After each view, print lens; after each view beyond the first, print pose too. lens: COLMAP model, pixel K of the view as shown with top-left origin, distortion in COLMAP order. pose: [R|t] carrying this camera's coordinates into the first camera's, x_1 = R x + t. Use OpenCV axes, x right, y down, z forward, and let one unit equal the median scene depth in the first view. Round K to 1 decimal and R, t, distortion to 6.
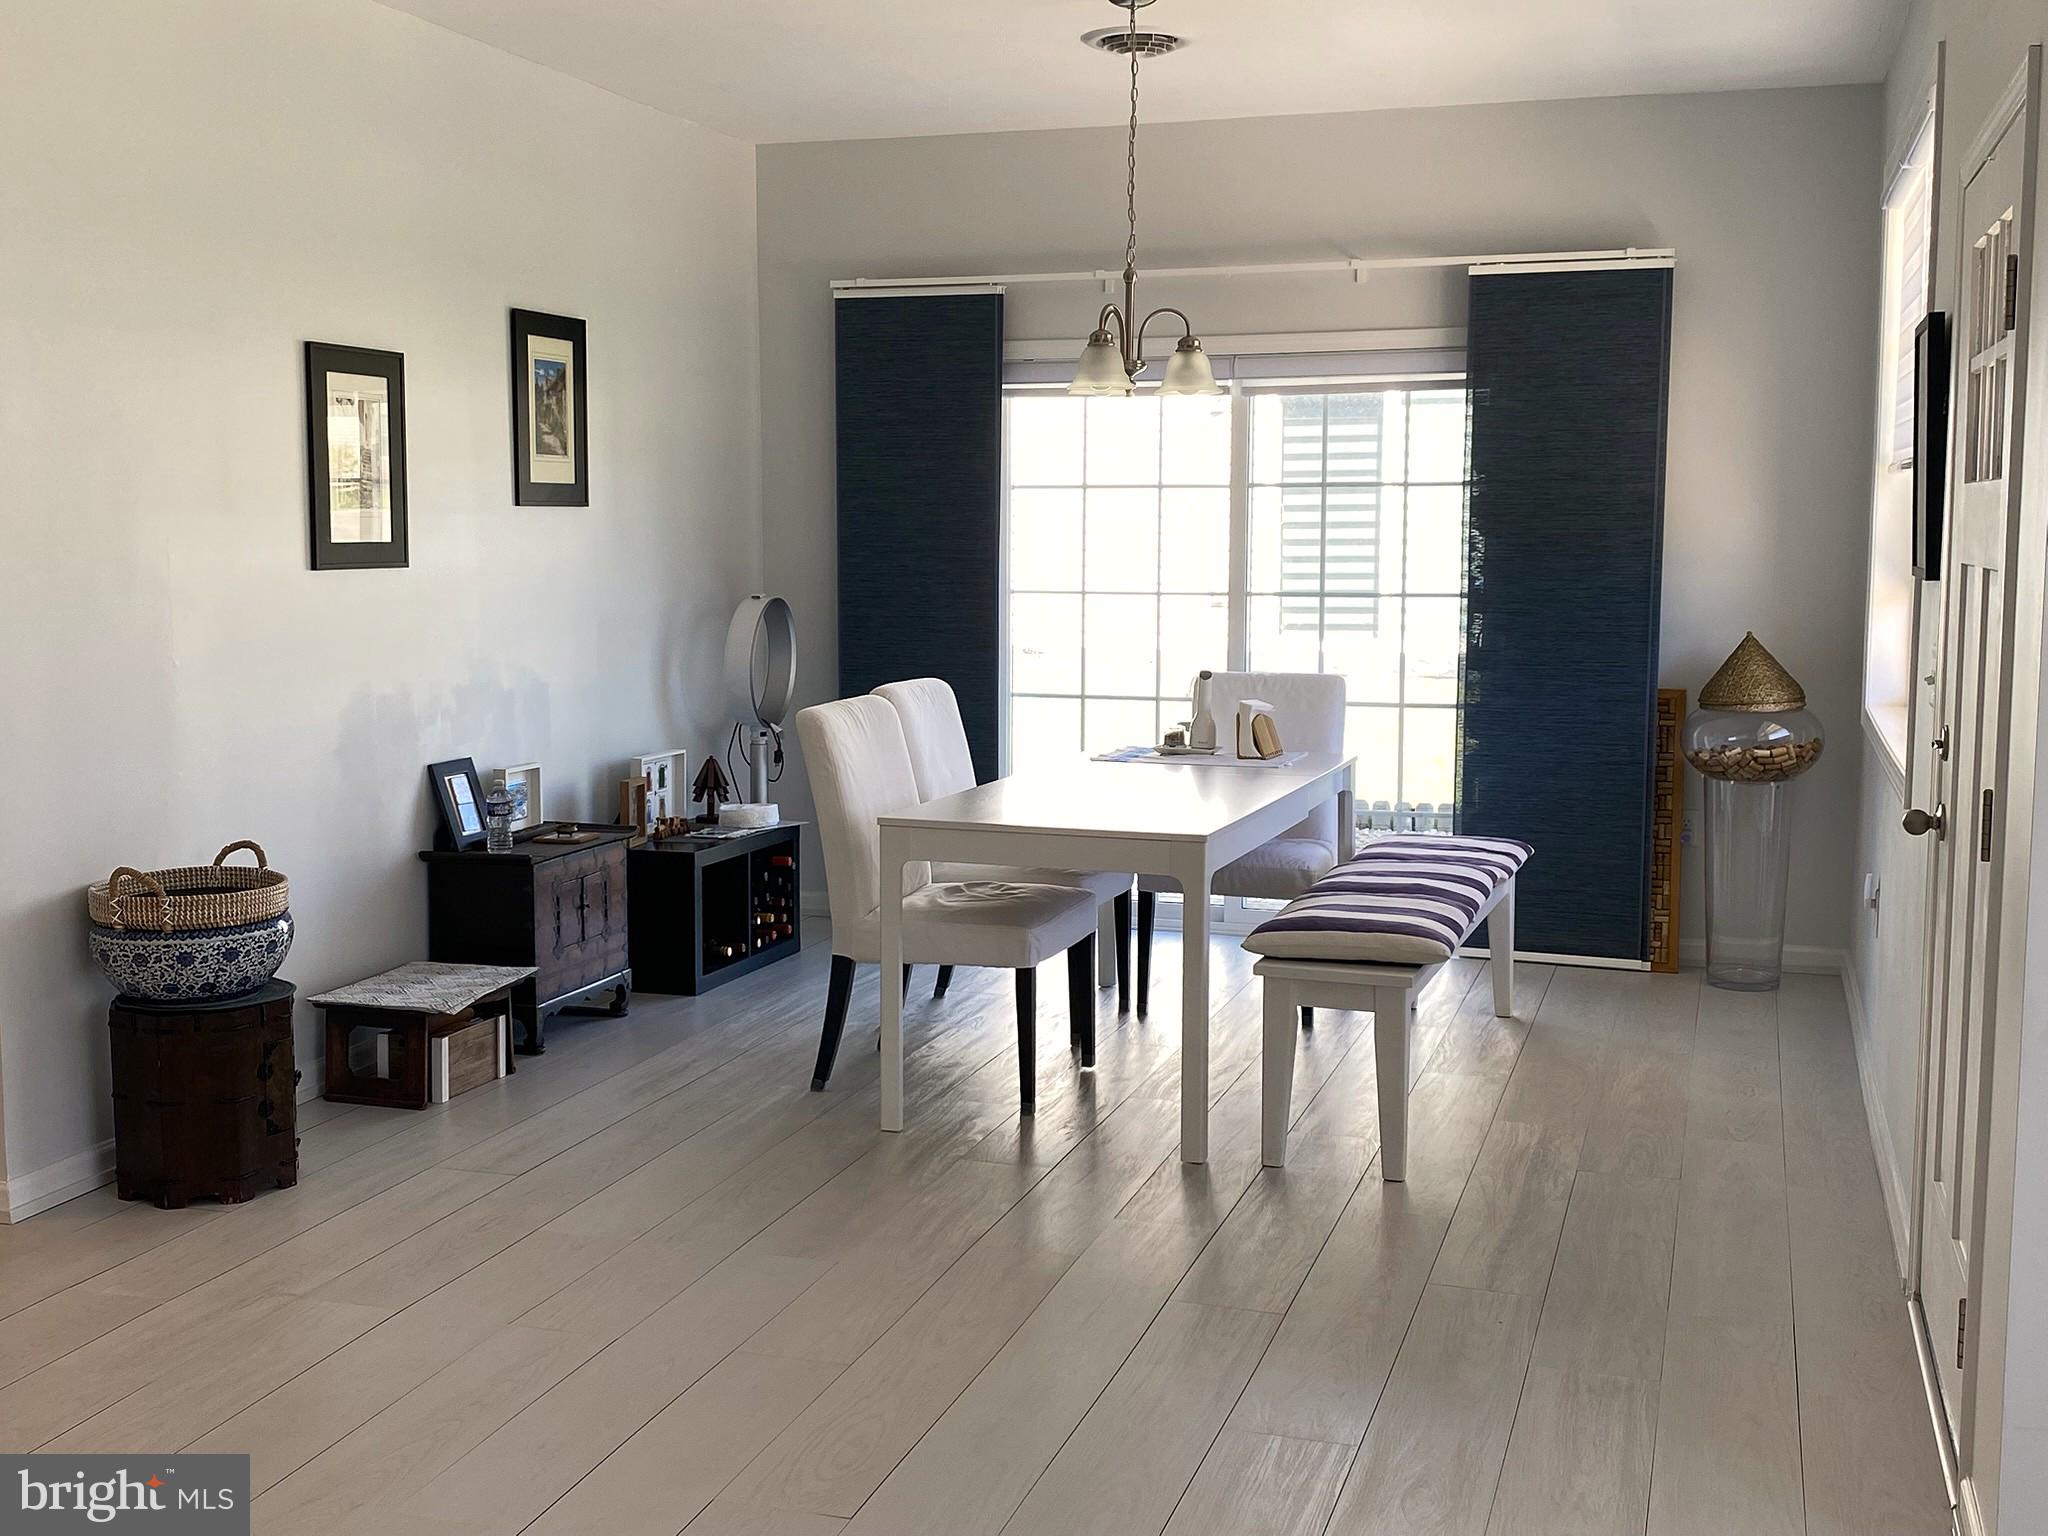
lens RADIAL K [[2245.6, 0, 1018.7], [0, 2245.6, 743.2], [0, 0, 1]] dist [0.159382, -0.499165]
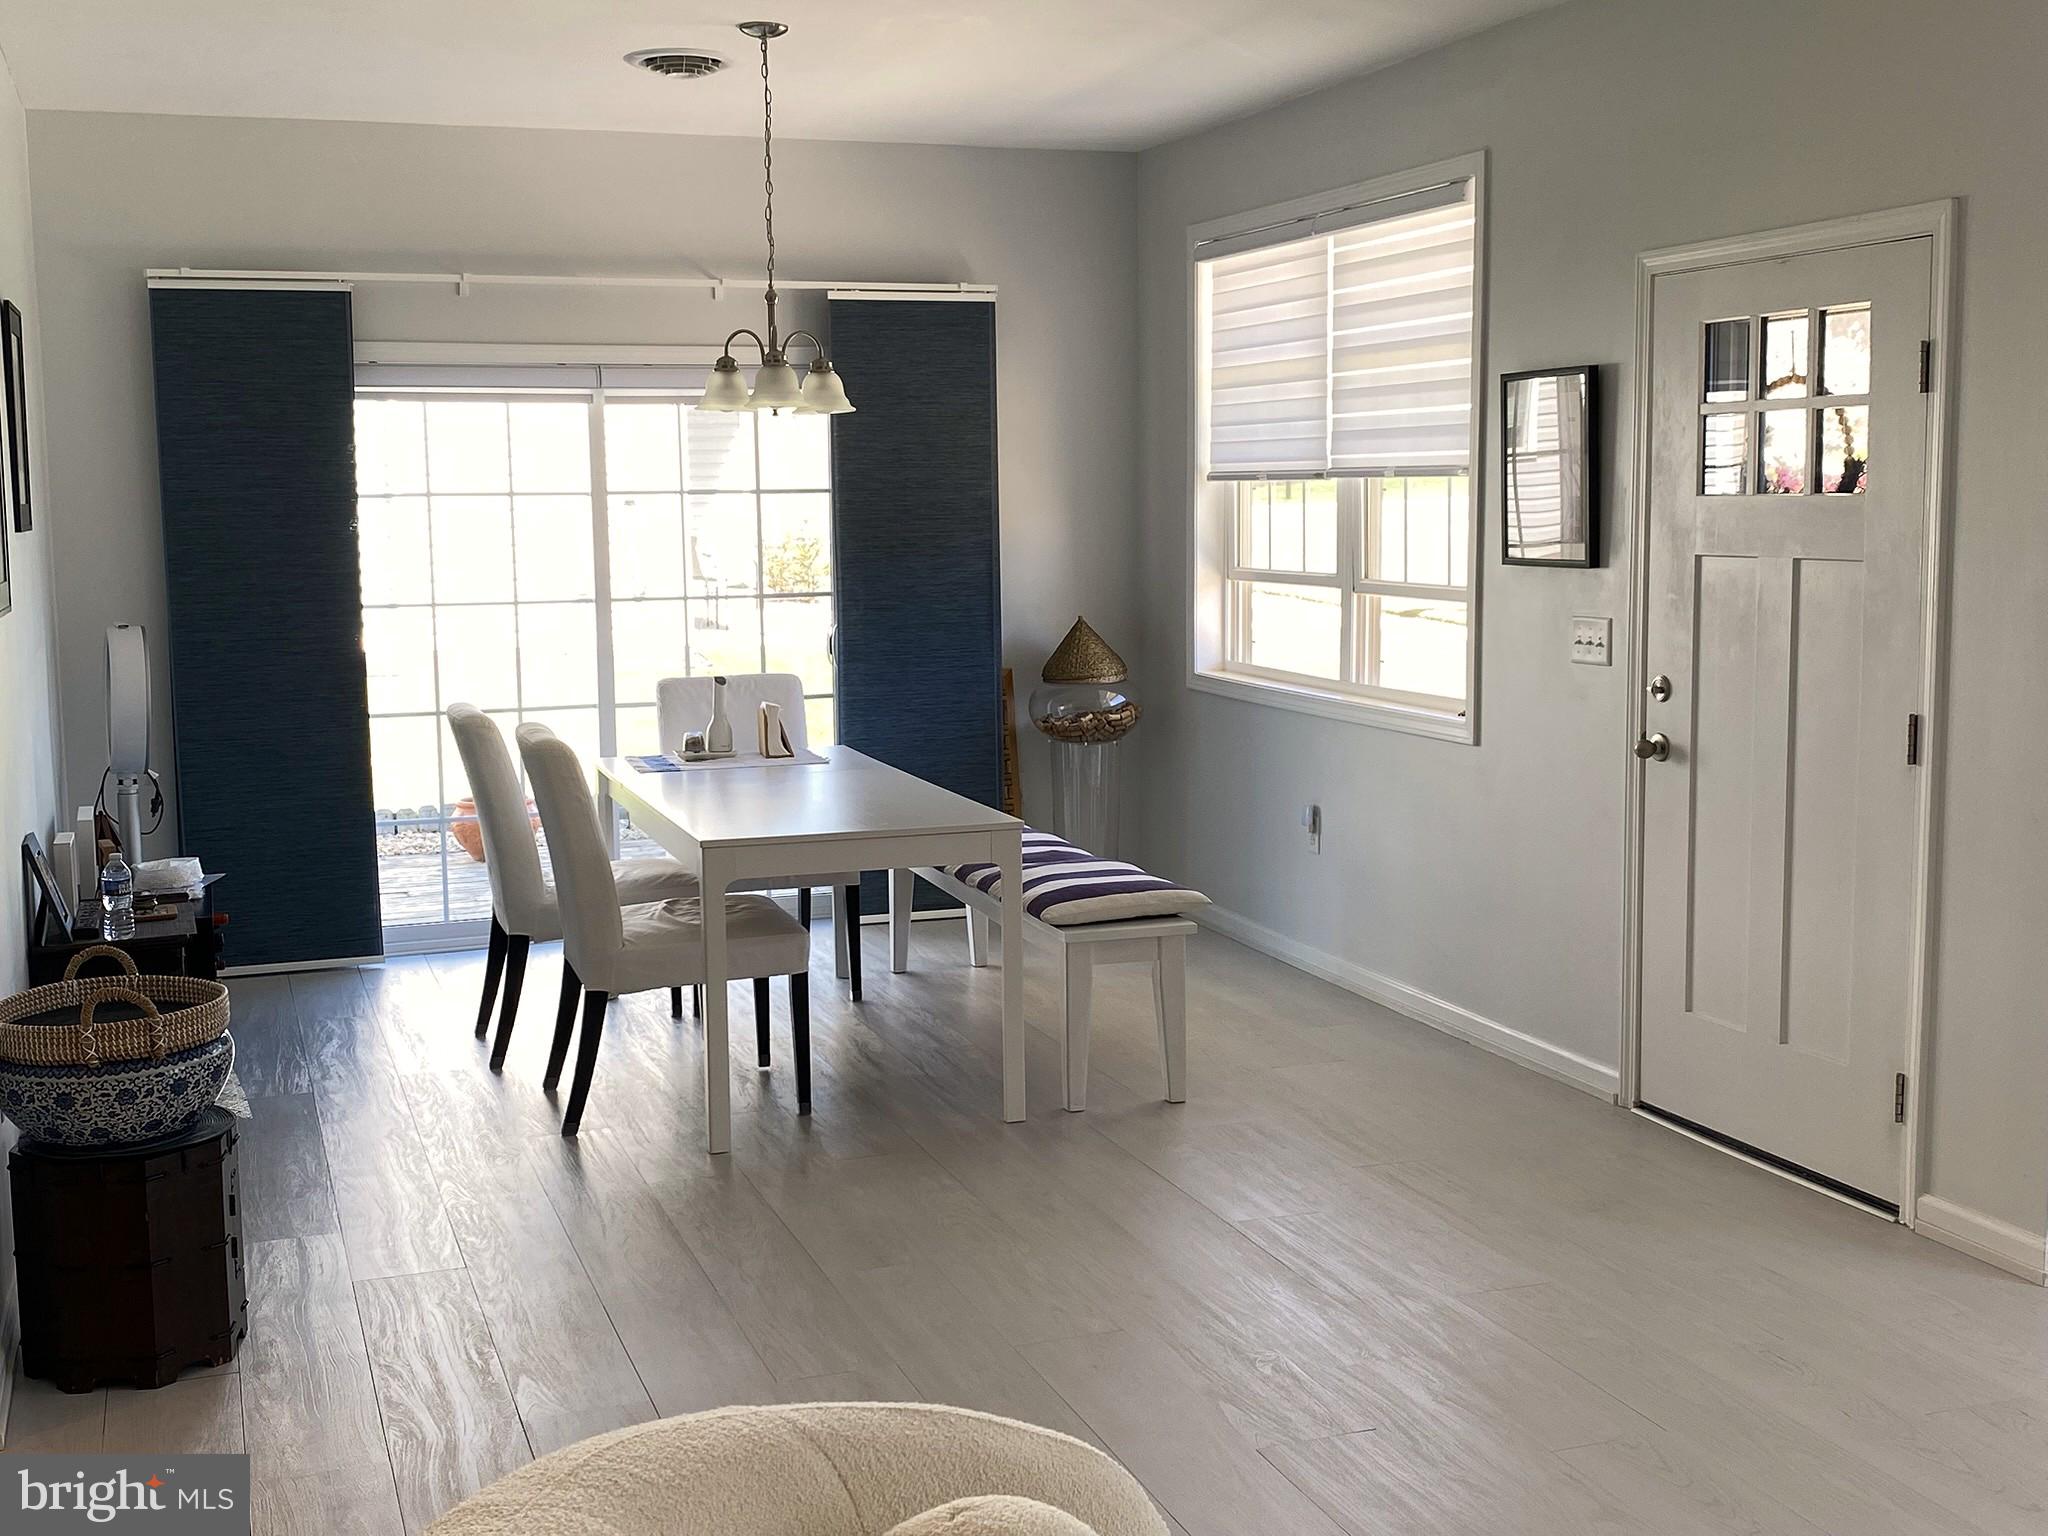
lens RADIAL K [[2245.6, 0, 1018.7], [0, 2245.6, 743.2], [0, 0, 1]] dist [0.159382, -0.499165]
pose [[0.789770, -0.080828, 0.608055, -0.405530], [0.076302, 0.996526, 0.033363, -0.023720], [-0.608639, 0.020047, 0.793194, 0.090413]]
